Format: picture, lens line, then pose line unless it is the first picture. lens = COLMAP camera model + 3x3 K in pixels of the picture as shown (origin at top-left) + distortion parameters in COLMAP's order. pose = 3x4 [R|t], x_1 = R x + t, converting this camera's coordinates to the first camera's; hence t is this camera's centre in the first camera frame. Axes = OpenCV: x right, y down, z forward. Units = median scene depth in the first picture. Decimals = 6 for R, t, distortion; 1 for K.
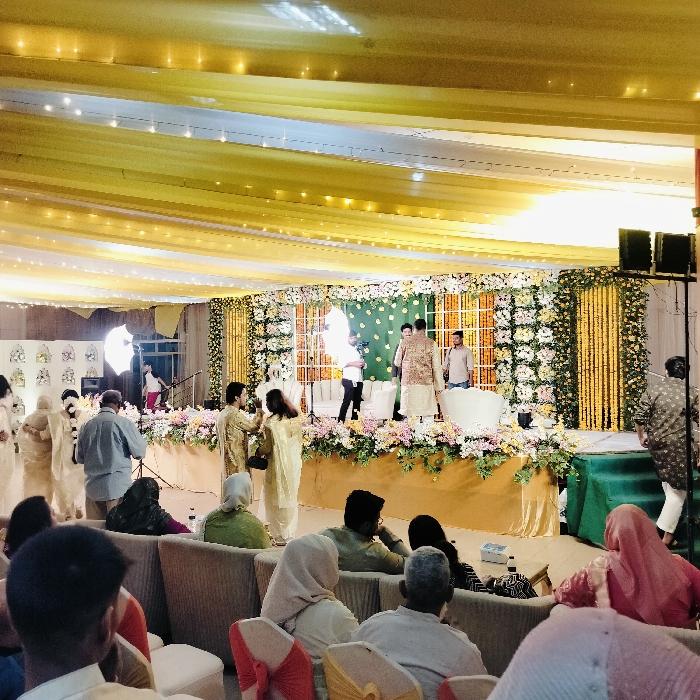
lens RADIAL K [[662.0, 0, 346.6], [0, 662.0, 349.4], [0, 0, 1]] dist [0.159666, -0.269363]
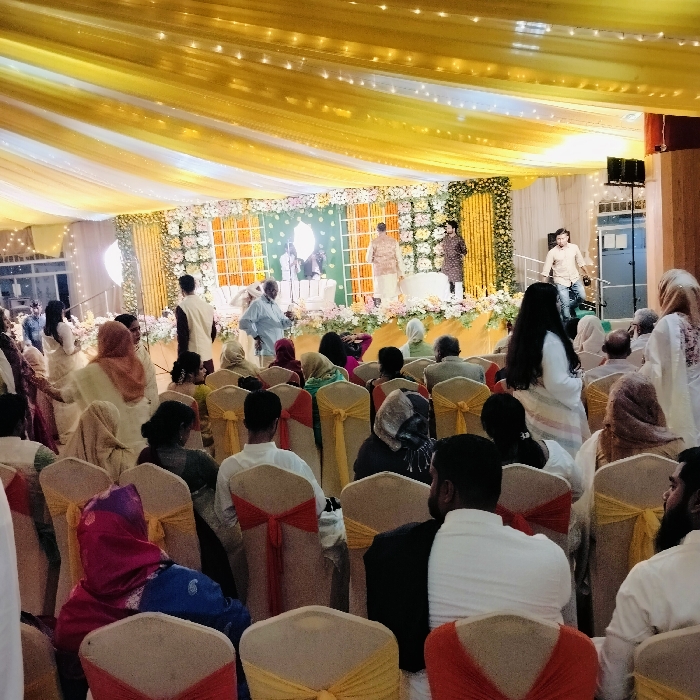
lens RADIAL K [[662.0, 0, 346.6], [0, 662.0, 349.4], [0, 0, 1]] dist [0.159666, -0.269363]
pose [[0.925106, -0.111973, 0.362825, -0.363077], [0.064988, 0.988123, 0.139248, 0.009609], [-0.374107, -0.105240, 0.921395, -0.158243]]
